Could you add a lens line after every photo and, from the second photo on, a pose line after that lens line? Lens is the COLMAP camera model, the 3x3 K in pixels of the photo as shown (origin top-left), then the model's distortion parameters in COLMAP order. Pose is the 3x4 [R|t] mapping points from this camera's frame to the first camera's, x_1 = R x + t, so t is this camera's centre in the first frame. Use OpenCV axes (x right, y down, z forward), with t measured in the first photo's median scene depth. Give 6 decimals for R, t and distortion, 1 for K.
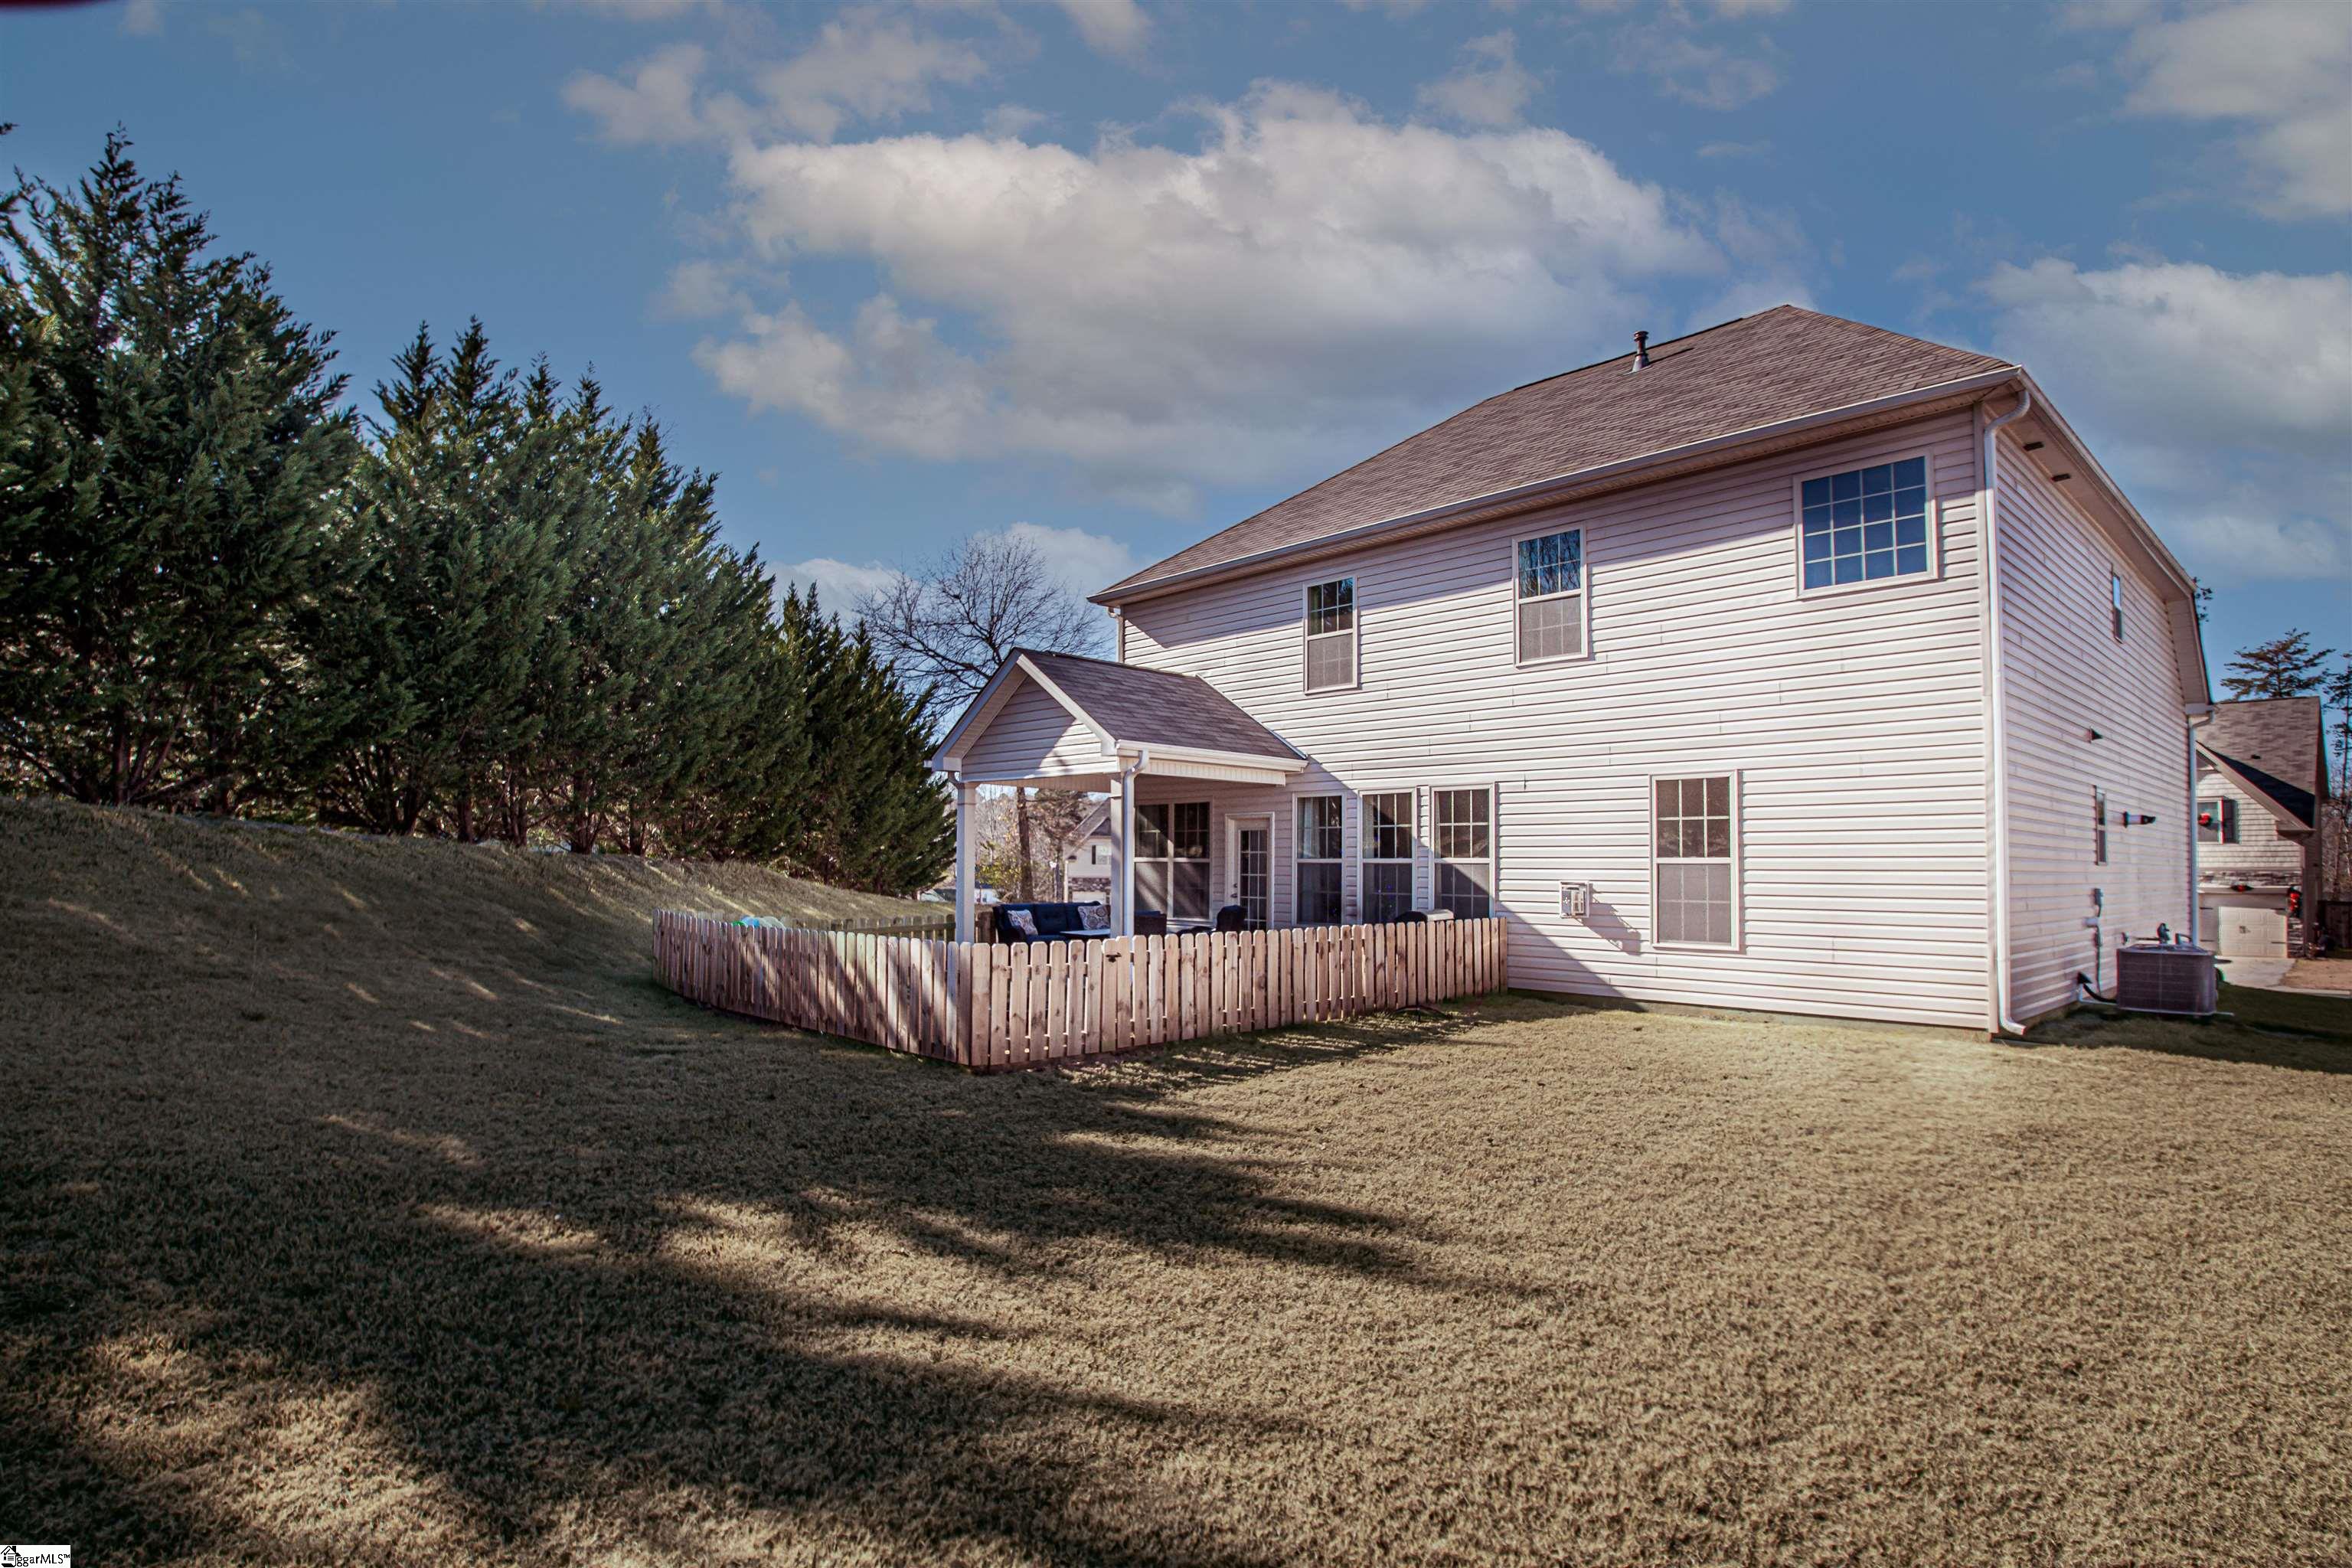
lens RADIAL K [[1223.6, 0, 1174.8], [0, 1223.6, 801.9], [0, 0, 1]] dist [-0.004962, 0.000352]
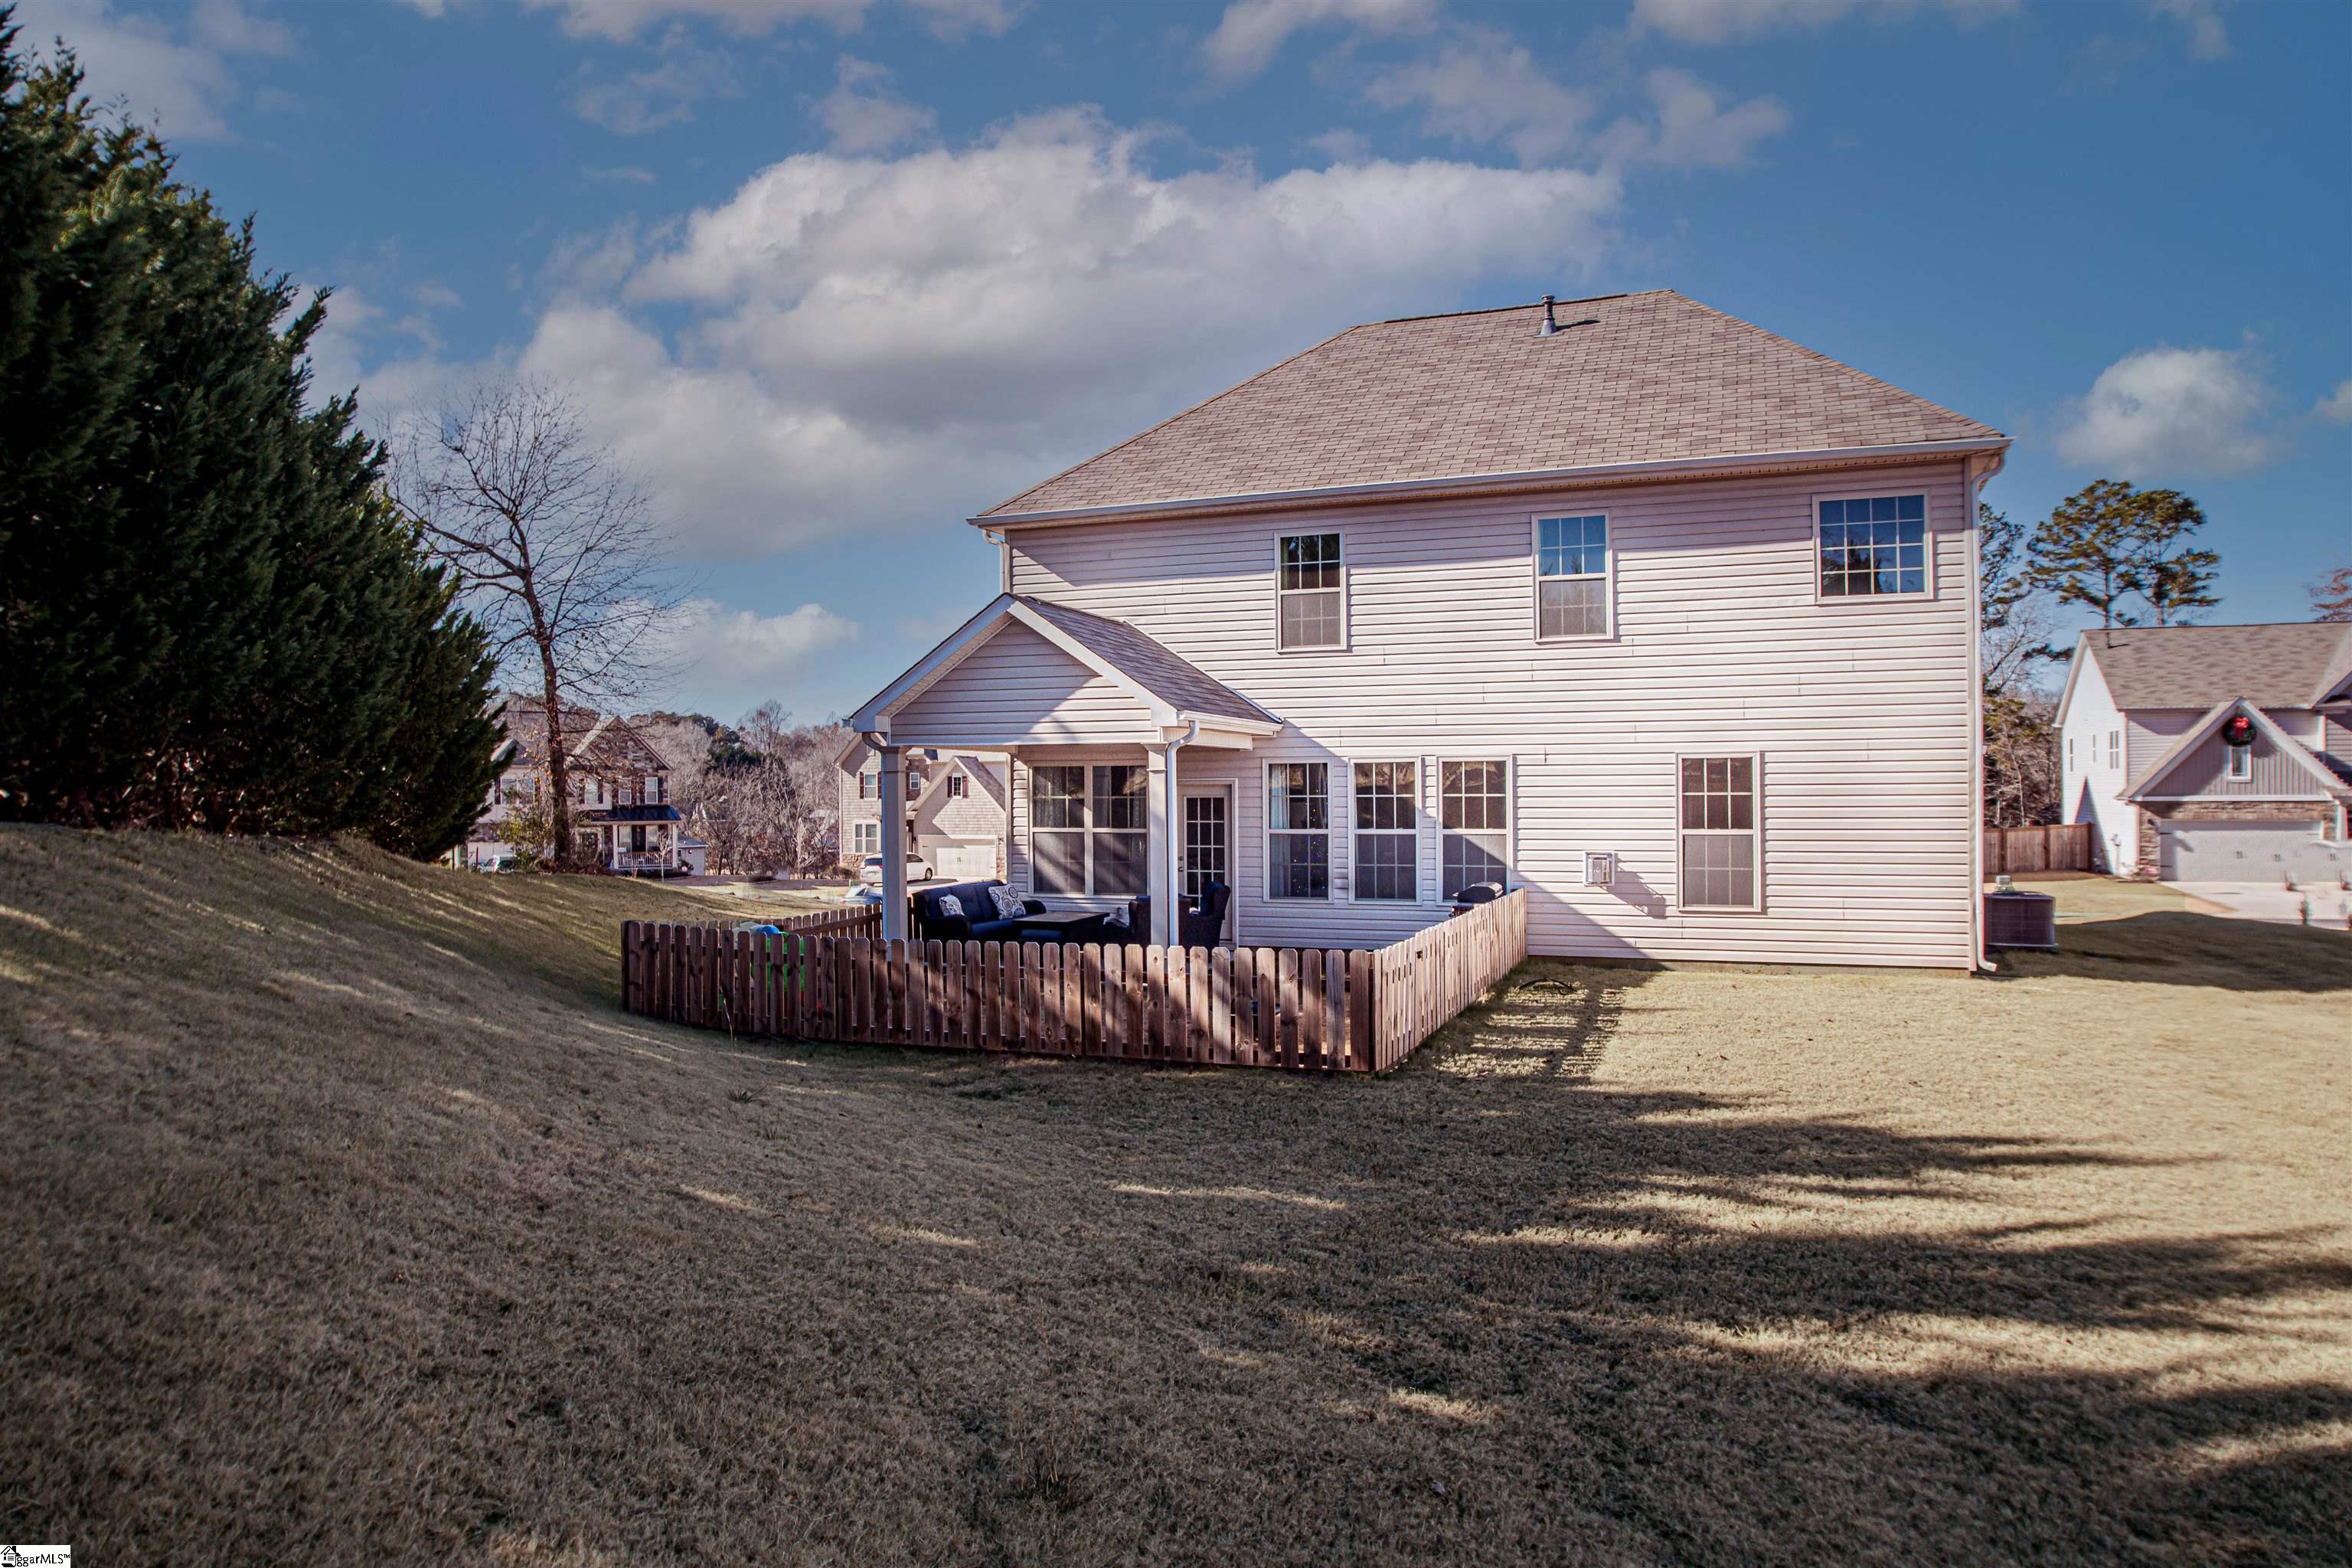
lens RADIAL K [[1583.9, 0, 1175.6], [0, 1583.9, 775.2], [0, 0, 1]] dist [-0.011684, -0.001820]
pose [[0.893231, -0.010861, 0.449467, -0.598604], [-0.010391, 0.998942, 0.044789, -0.056969], [-0.449478, -0.044678, 0.892173, -0.051076]]
